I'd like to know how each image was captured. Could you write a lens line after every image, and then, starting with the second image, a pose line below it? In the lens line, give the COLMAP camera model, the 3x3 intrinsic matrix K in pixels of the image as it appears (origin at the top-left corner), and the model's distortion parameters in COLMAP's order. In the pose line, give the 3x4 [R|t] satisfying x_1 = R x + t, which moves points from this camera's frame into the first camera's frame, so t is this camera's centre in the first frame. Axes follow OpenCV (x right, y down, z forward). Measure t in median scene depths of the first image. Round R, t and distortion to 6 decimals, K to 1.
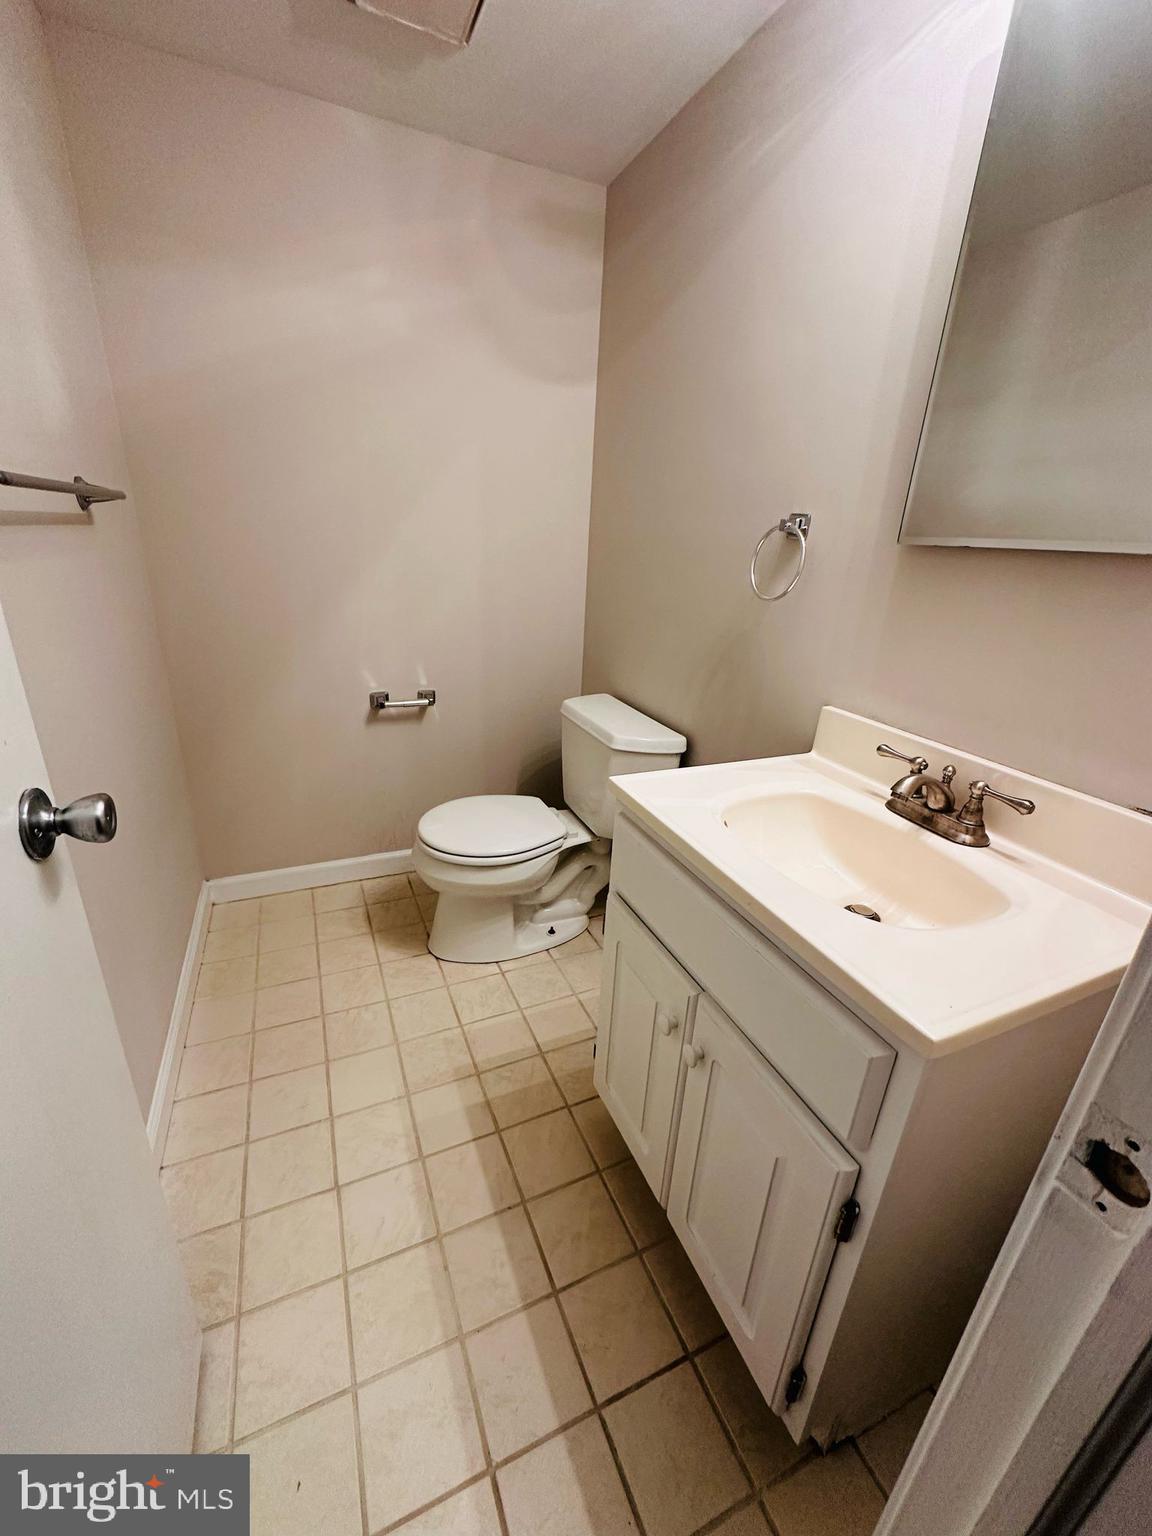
lens RADIAL K [[615.2, 0, 576.0], [0, 615.2, 768.0], [0, 0, 1]] dist [-0.000728, 0.000341]
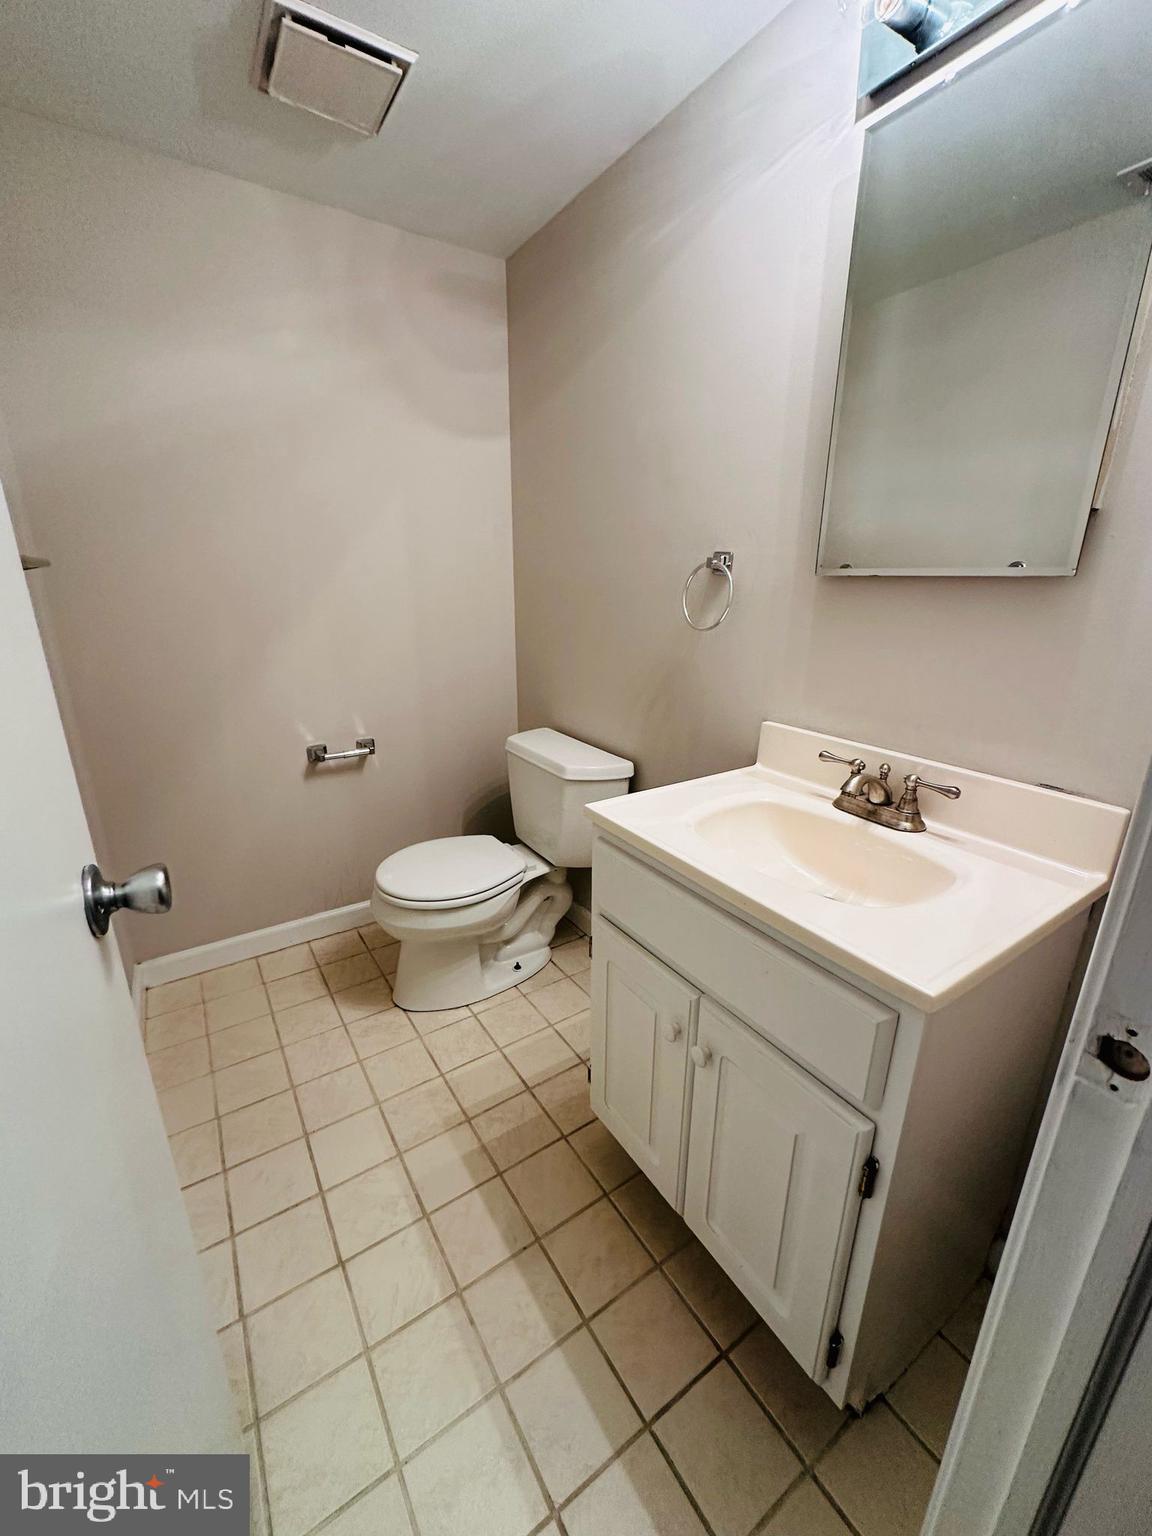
lens RADIAL K [[615.2, 0, 576.0], [0, 615.2, 768.0], [0, 0, 1]] dist [-0.000728, 0.000341]
pose [[0.985265, -0.091534, 0.144482, -0.106903], [0.099319, 0.993916, -0.047605, 0.001075], [-0.139245, 0.061254, 0.988362, -0.042443]]
